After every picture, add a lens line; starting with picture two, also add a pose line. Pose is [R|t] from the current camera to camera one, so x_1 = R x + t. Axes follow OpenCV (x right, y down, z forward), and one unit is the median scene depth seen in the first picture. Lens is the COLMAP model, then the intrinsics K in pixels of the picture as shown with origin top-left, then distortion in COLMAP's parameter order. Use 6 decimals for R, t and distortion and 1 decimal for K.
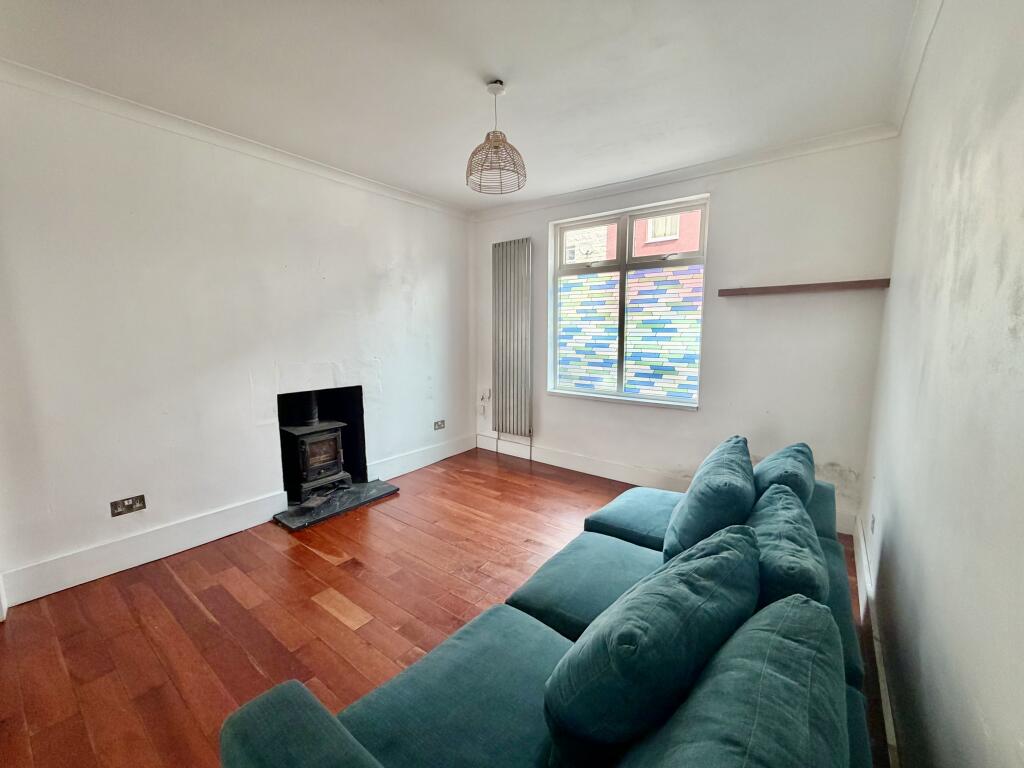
lens RADIAL K [[410.9, 0, 510.7], [0, 410.9, 383.8], [0, 0, 1]] dist [0.002694, 0.000243]
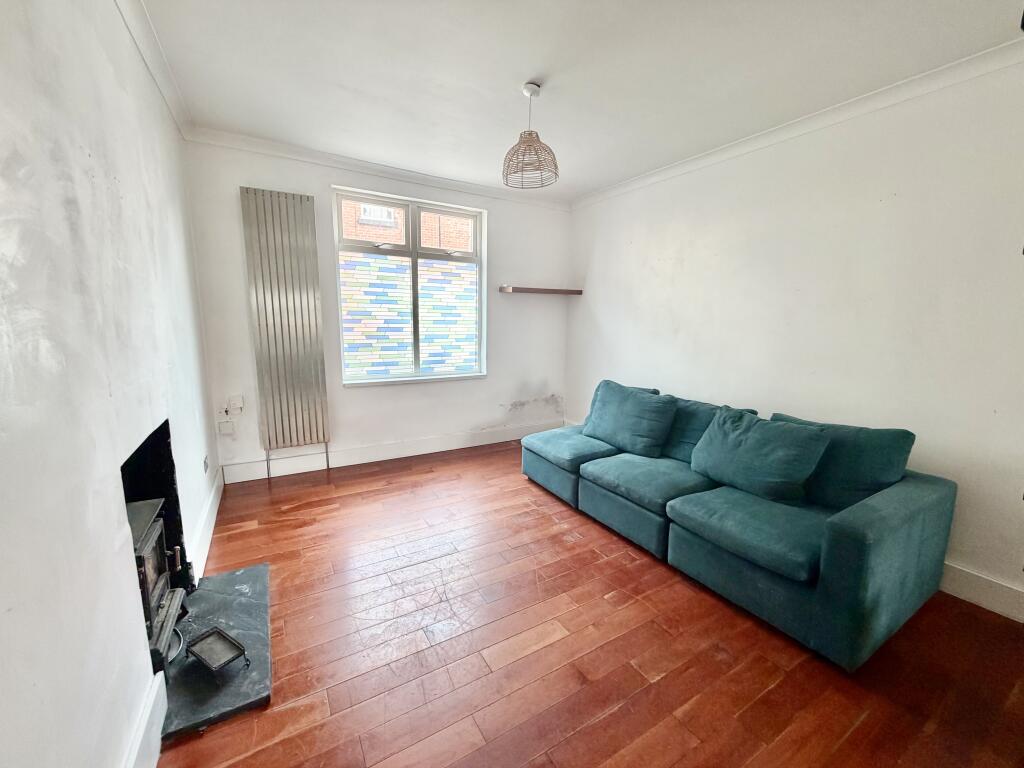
lens RADIAL K [[410.9, 0, 505.8], [0, 410.9, 382.1], [0, 0, 1]] dist [0.002694, 0.000243]
pose [[0.388880, -0.144252, 0.909925, -0.624764], [0.099500, 0.988465, 0.114179, -0.055240], [-0.915899, 0.046135, 0.398748, 0.370171]]
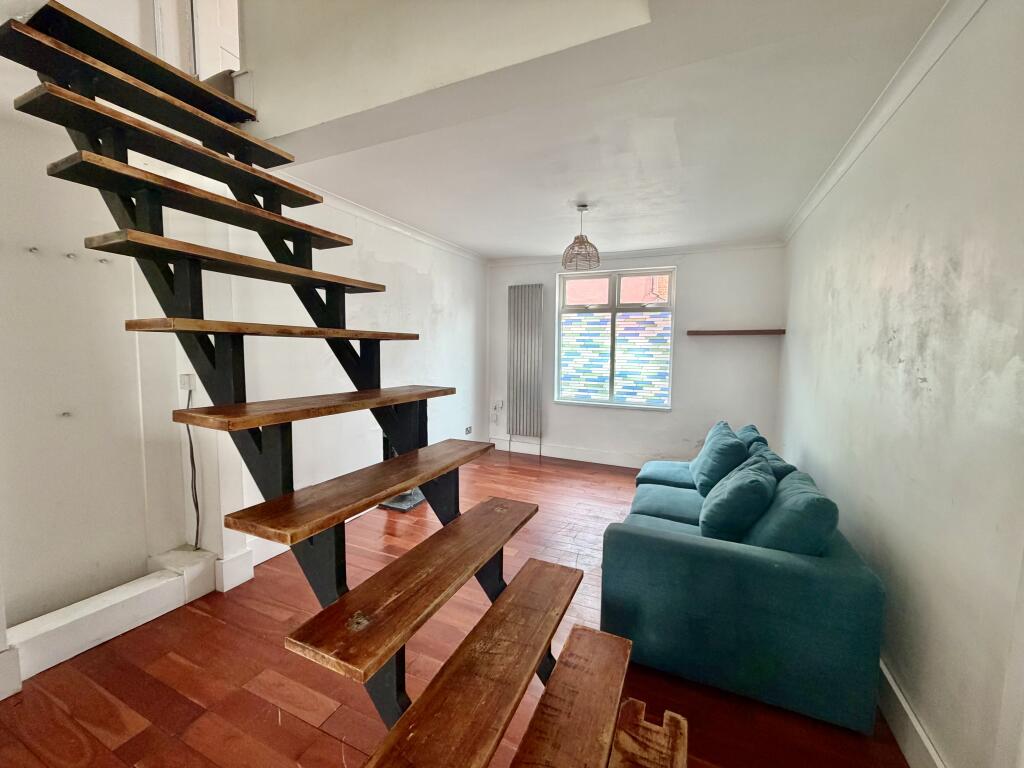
lens RADIAL K [[410.9, 0, 509.4], [0, 410.9, 384.3], [0, 0, 1]] dist [0.002694, 0.000243]
pose [[0.975024, -0.010623, 0.221845, -0.370428], [0.018335, 0.999296, -0.032731, 0.005899], [-0.221341, 0.035982, 0.974532, -0.259115]]
